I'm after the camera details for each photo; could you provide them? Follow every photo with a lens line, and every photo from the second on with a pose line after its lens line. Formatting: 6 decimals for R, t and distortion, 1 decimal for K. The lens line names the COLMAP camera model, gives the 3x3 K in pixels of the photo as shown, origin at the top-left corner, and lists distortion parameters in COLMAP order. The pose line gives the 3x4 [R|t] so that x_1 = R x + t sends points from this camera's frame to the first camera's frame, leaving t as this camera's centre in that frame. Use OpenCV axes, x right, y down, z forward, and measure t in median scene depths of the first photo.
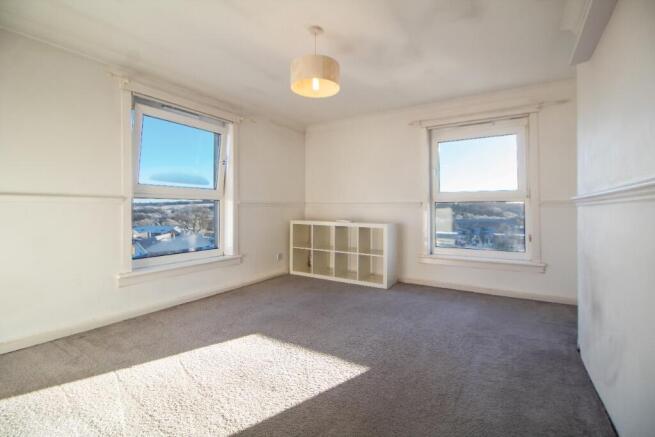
lens RADIAL K [[305.8, 0, 327.5], [0, 305.8, 207.9], [0, 0, 1]] dist [-0.000424, -0.017766]
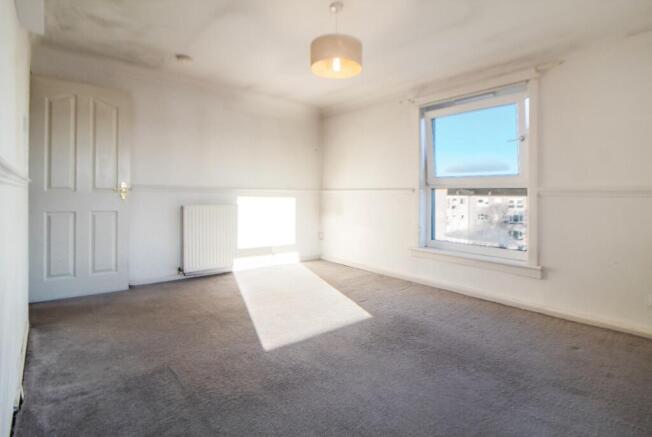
lens RADIAL K [[337.6, 0, 326.0], [0, 337.6, 193.7], [0, 0, 1]] dist [0.000166, -0.000046]
pose [[-0.311986, -0.003302, -0.950081, 0.729440], [-0.001156, 0.999995, -0.003096, -0.009385], [0.950086, 0.000133, -0.311988, 0.959201]]
